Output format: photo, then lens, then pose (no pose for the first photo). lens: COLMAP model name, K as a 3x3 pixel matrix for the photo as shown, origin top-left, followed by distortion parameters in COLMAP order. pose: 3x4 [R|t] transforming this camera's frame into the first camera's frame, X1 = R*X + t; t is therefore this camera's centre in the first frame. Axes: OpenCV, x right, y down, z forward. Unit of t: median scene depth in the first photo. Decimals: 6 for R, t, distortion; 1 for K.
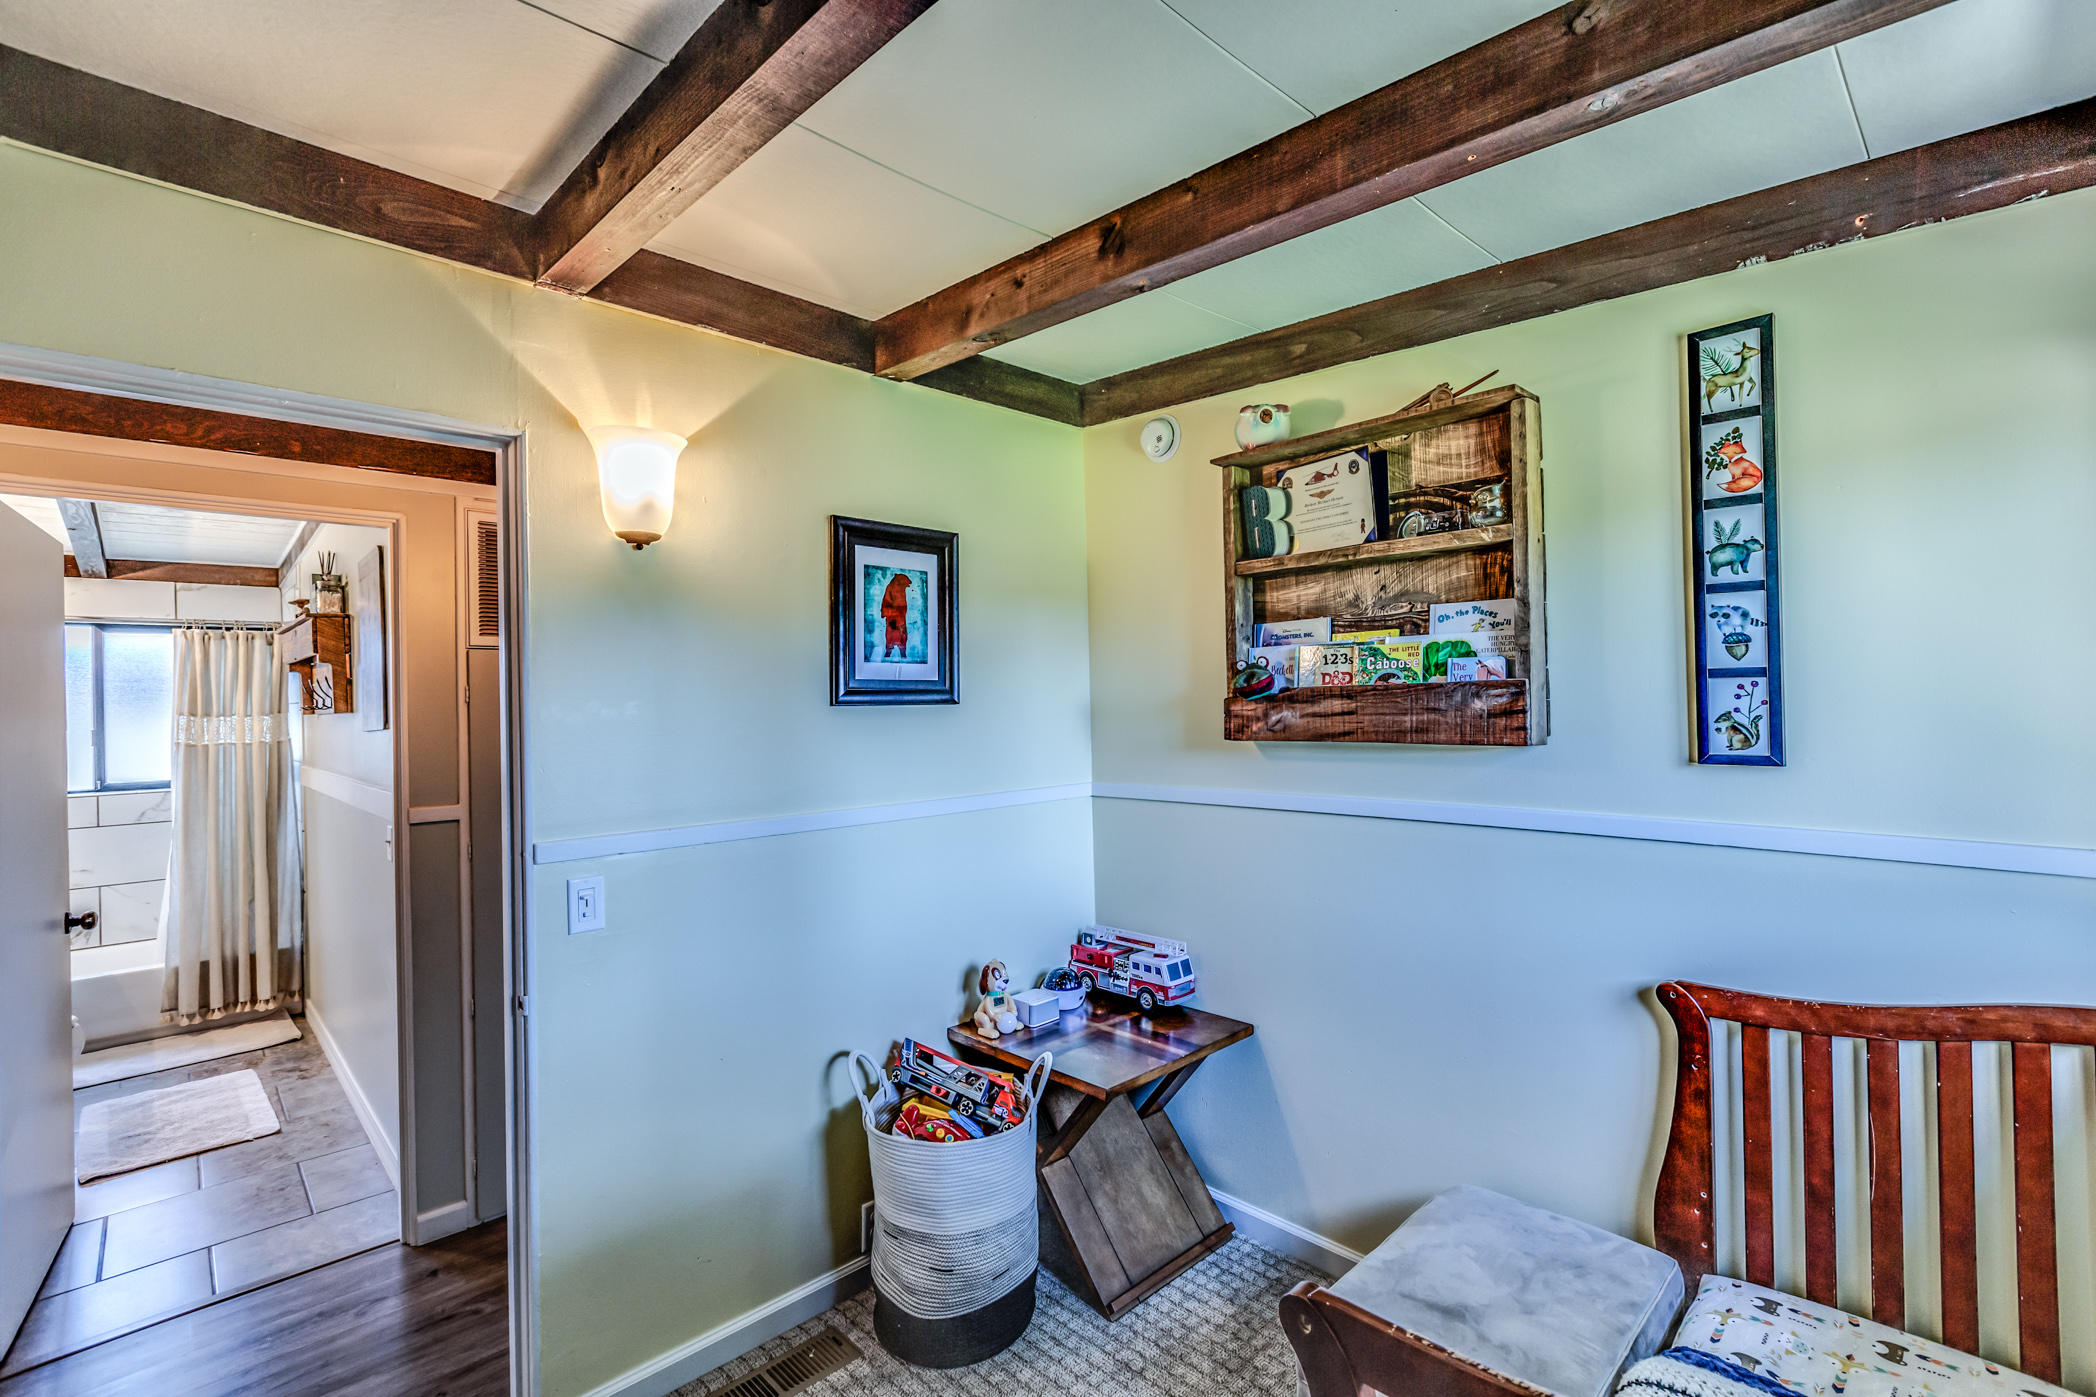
lens RADIAL K [[933.2, 0, 1054.4], [0, 933.2, 698.6], [0, 0, 1]] dist [0.002491, -0.000889]
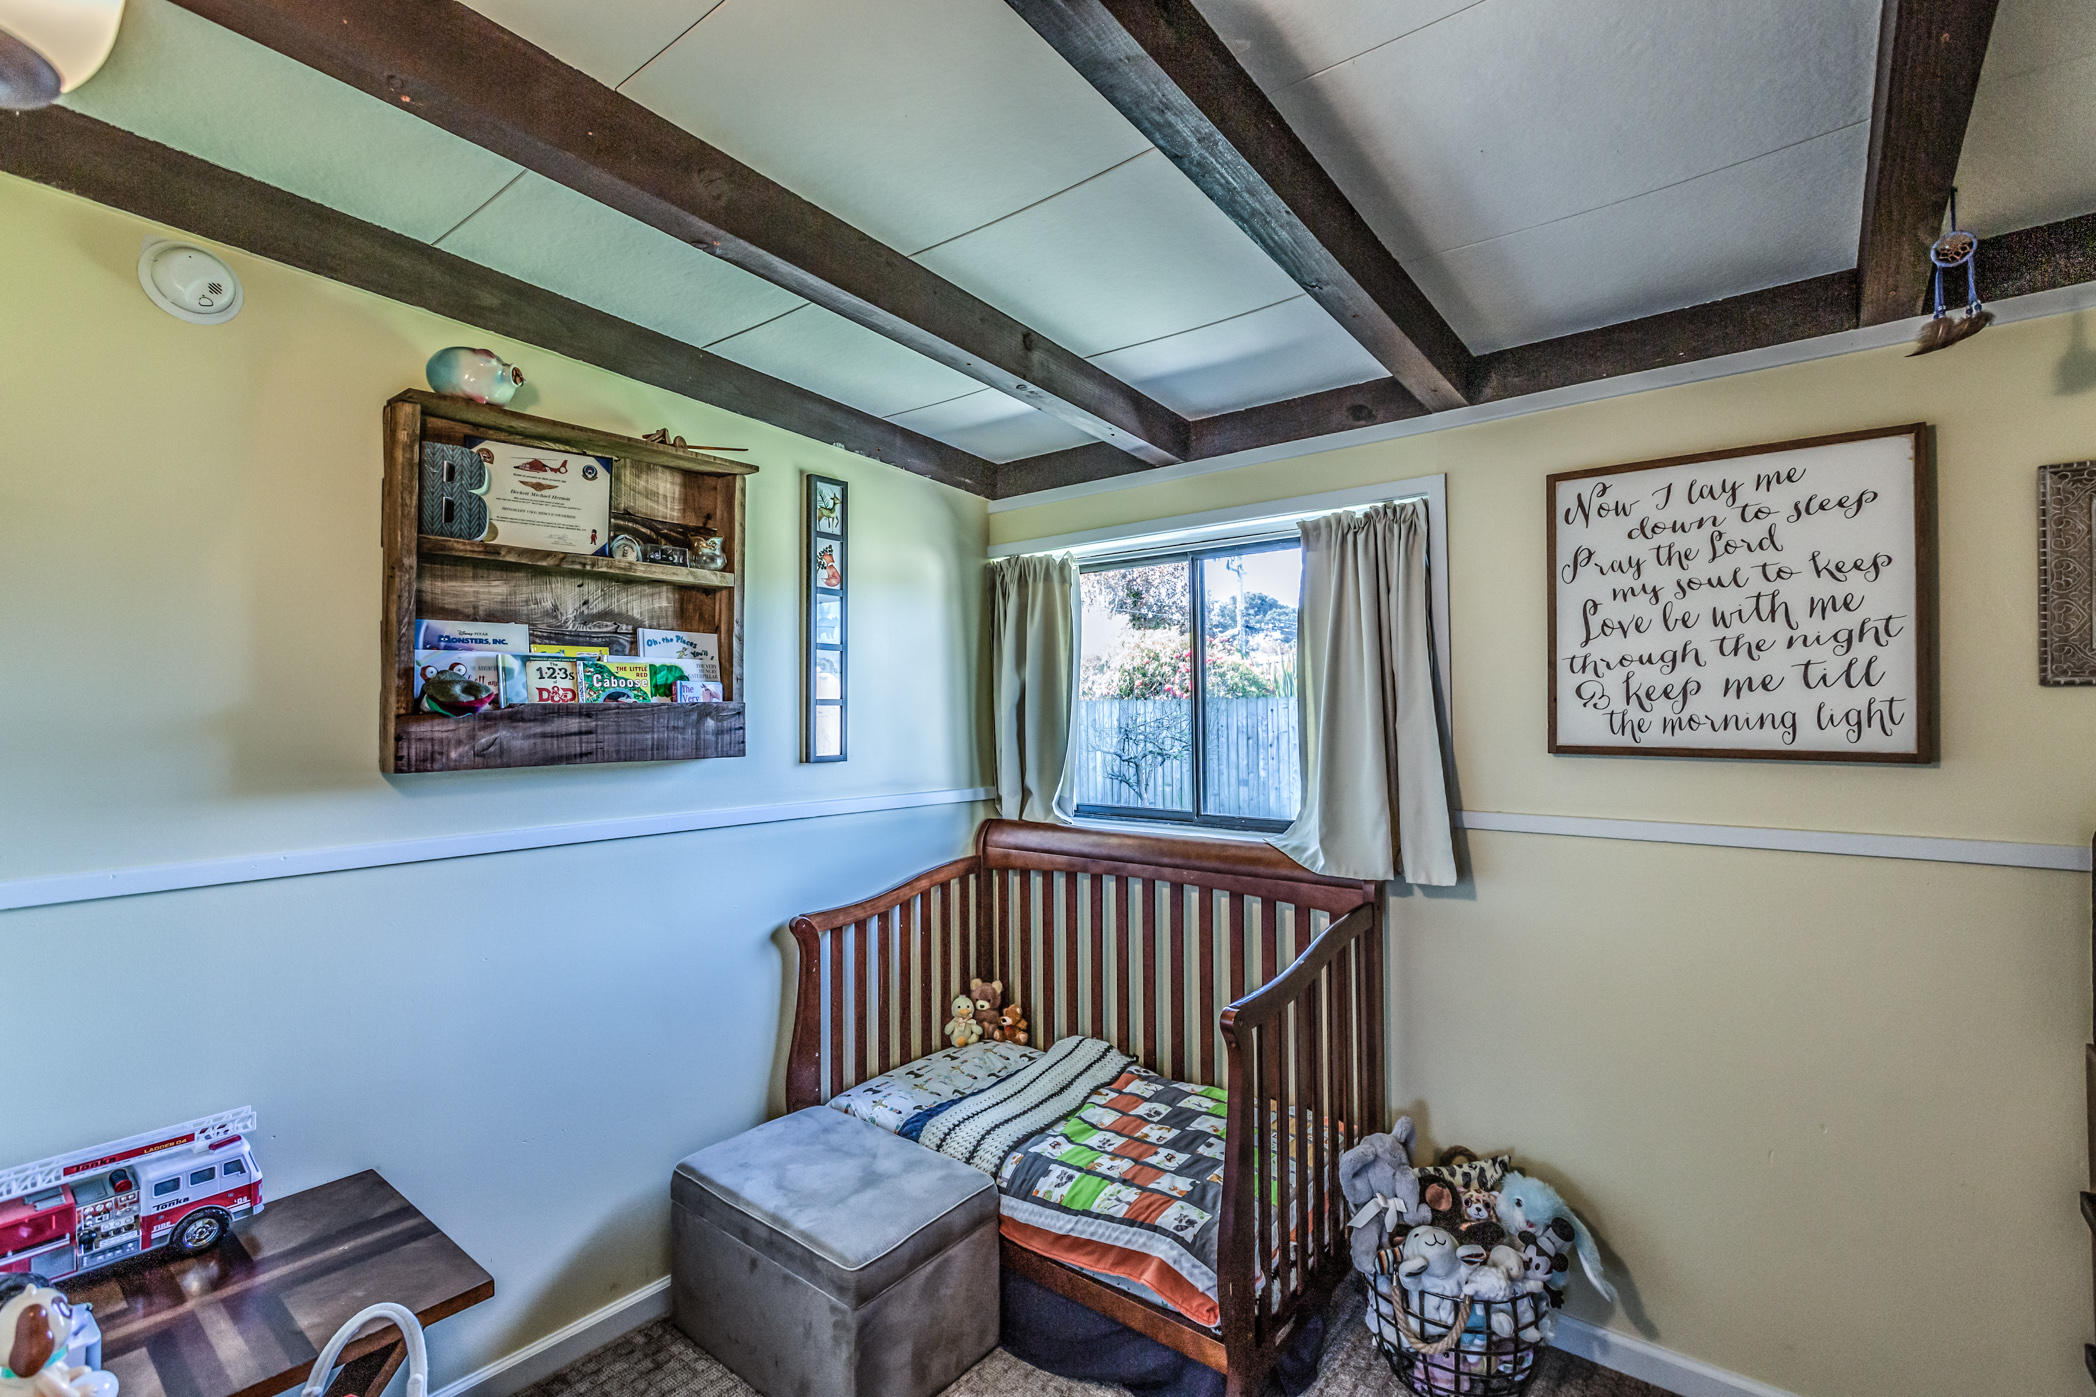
lens RADIAL K [[933.2, 0, 1050.0], [0, 933.2, 703.2], [0, 0, 1]] dist [0.002491, -0.000889]
pose [[-0.121074, 0.031906, 0.992131, -0.671068], [0.010843, 0.999466, -0.030819, 0.020091], [-0.992584, 0.007026, -0.121355, 0.653702]]
